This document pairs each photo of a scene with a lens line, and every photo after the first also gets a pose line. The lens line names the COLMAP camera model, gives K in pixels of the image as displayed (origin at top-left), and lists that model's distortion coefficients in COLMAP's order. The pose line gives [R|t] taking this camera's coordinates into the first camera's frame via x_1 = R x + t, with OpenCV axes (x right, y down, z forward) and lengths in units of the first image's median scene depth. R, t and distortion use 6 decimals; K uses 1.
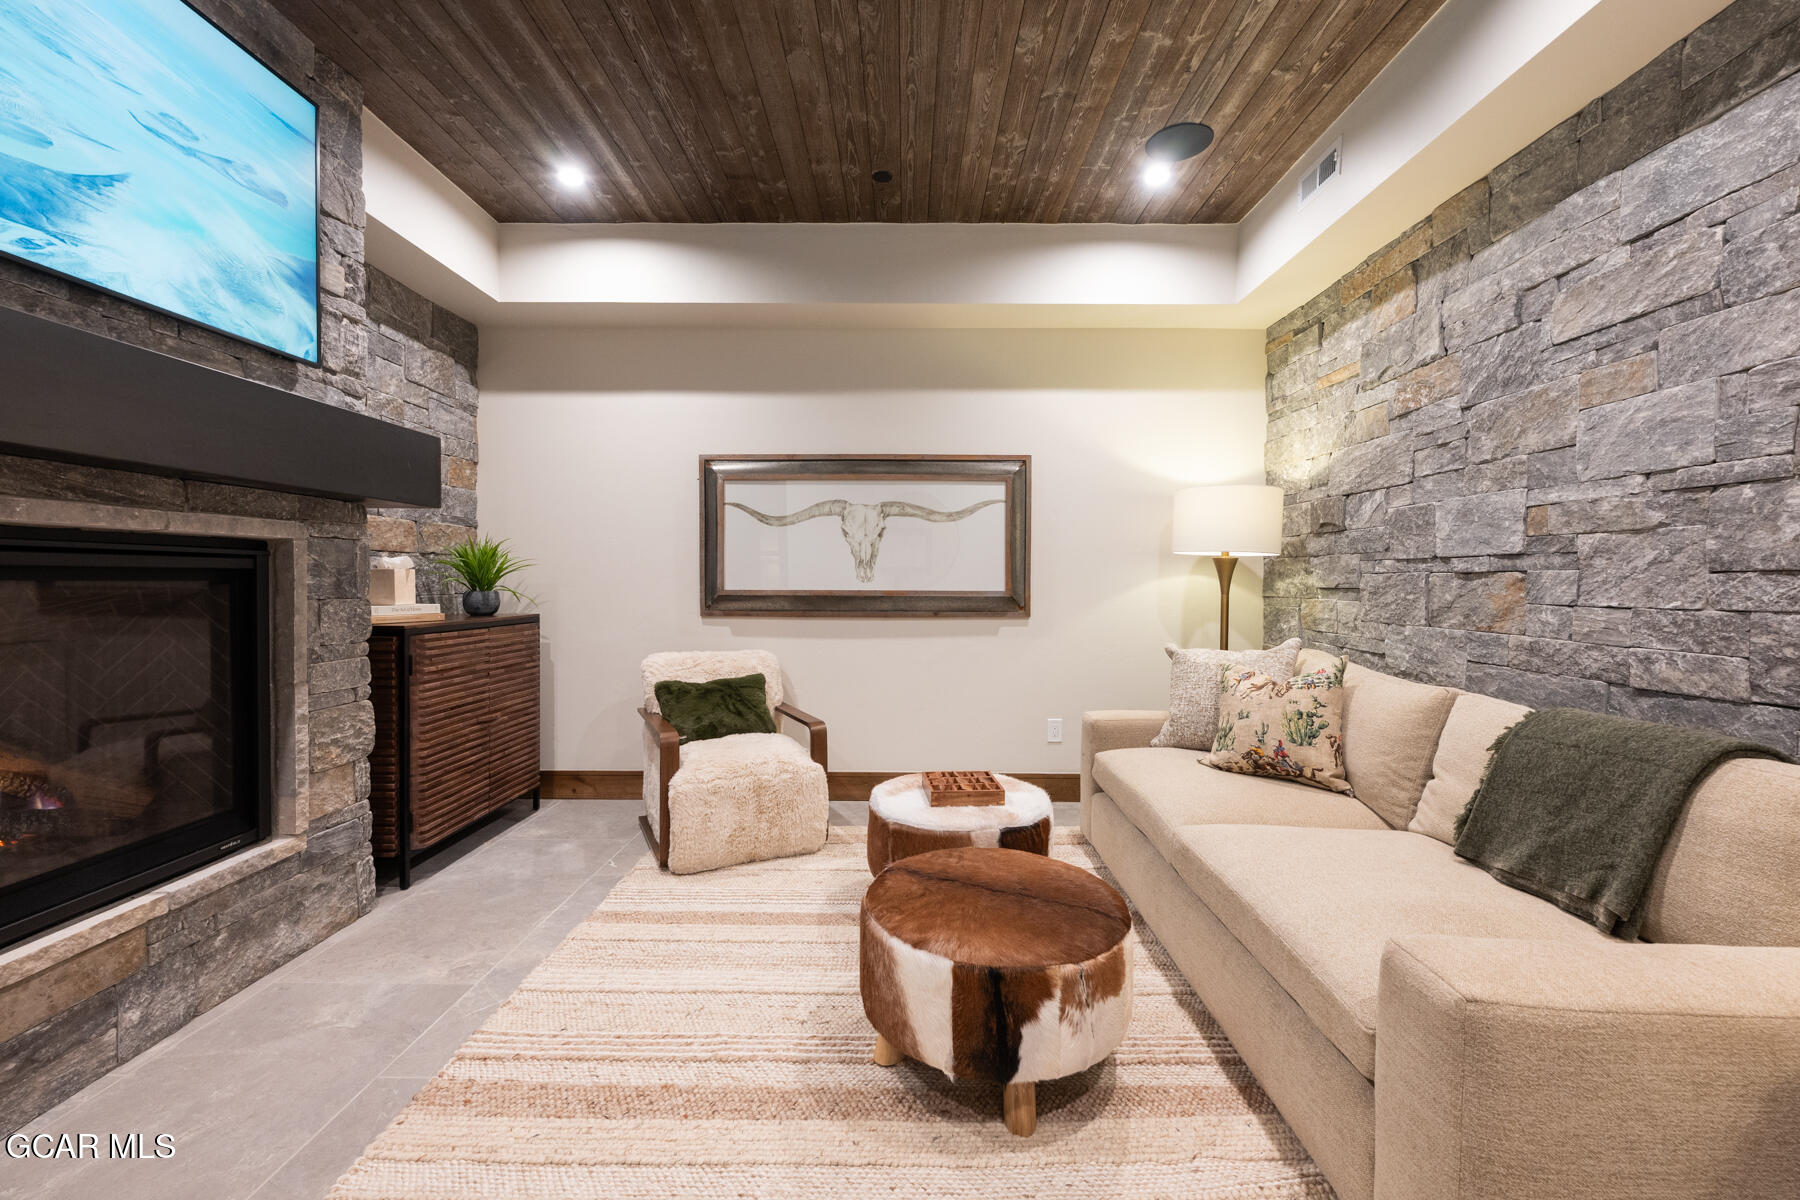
lens RADIAL K [[731.3, 0, 897.6], [0, 731.3, 599.5], [0, 0, 1]] dist [-0.002395, 0.000165]
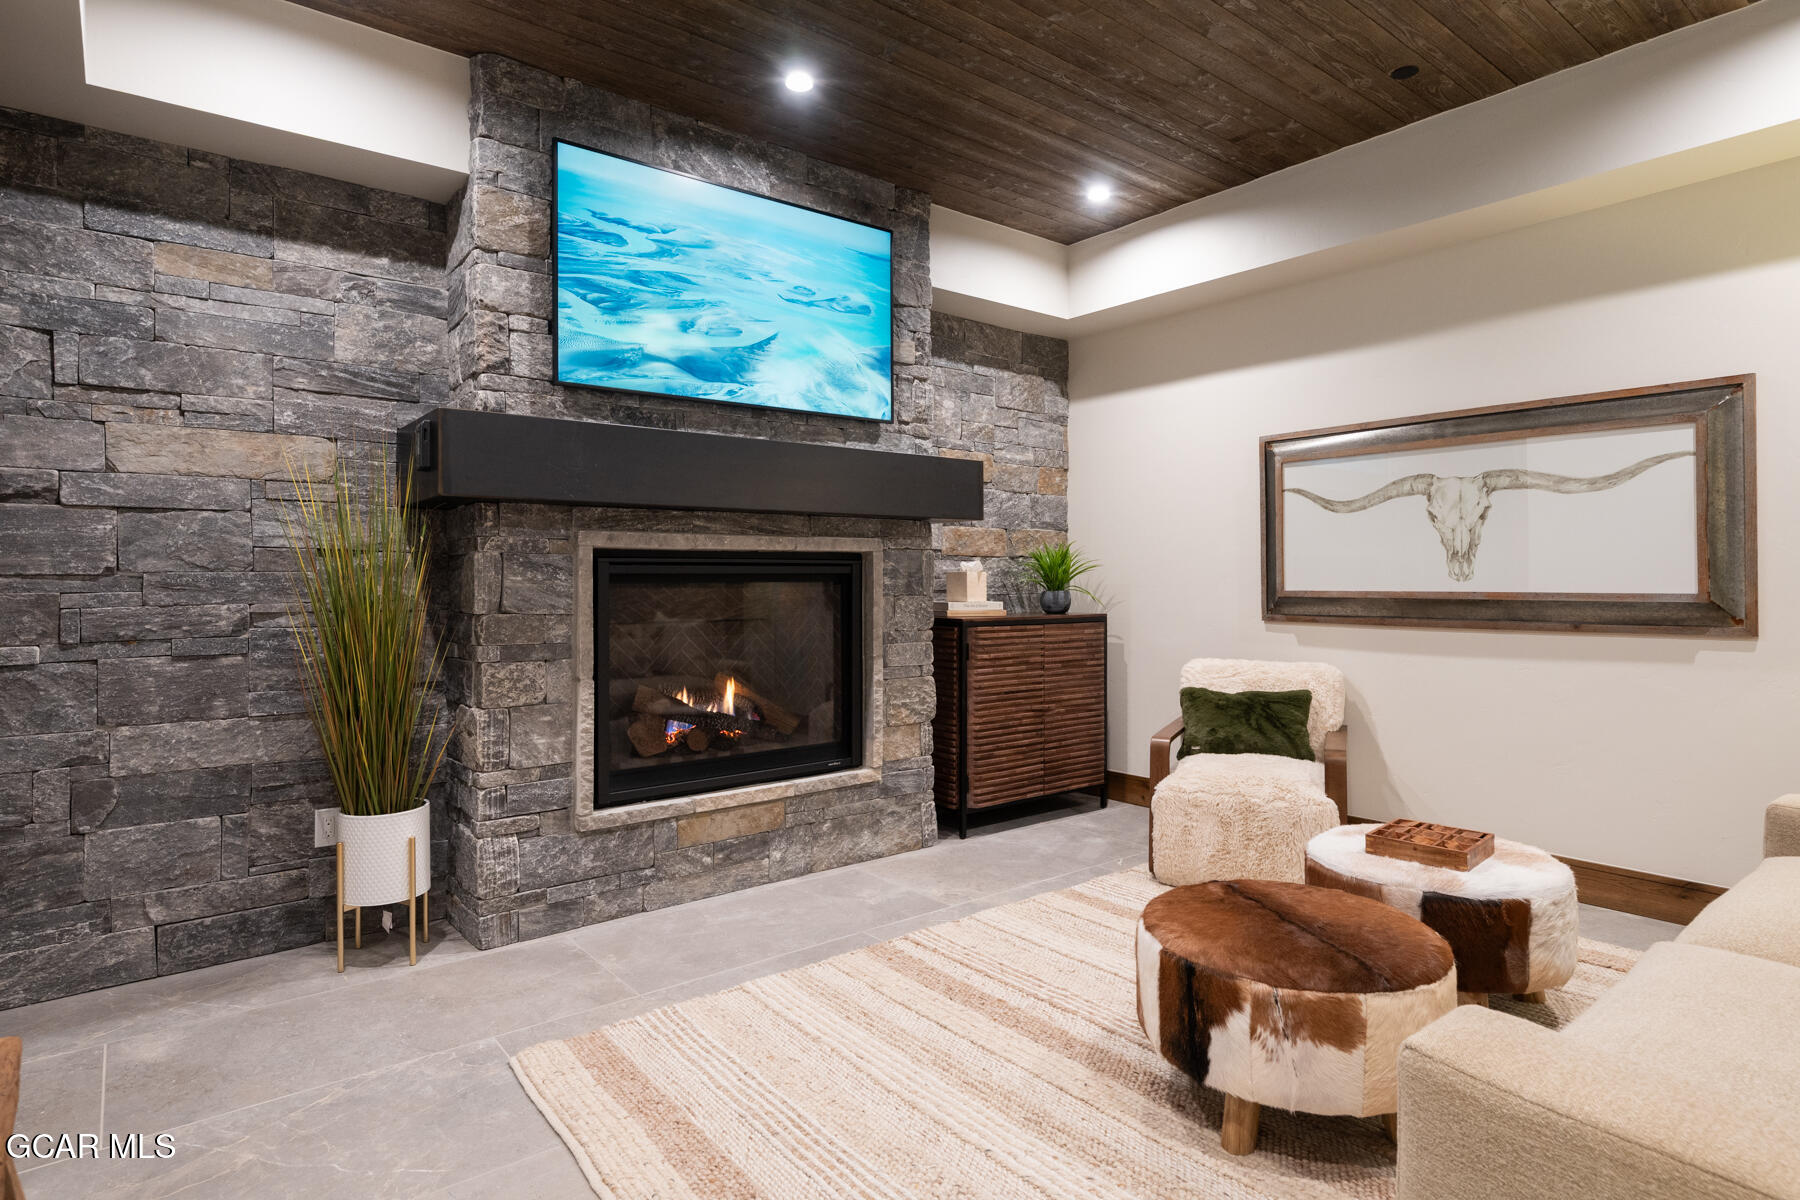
lens RADIAL K [[969.3, 0, 904.4], [0, 969.3, 588.6], [0, 0, 1]] dist [0.000006, 0.001020]
pose [[0.633972, 0.001611, -0.773354, 0.562711], [-0.015352, 0.999827, -0.010502, 0.004996], [0.773204, 0.018530, 0.633887, -0.101993]]
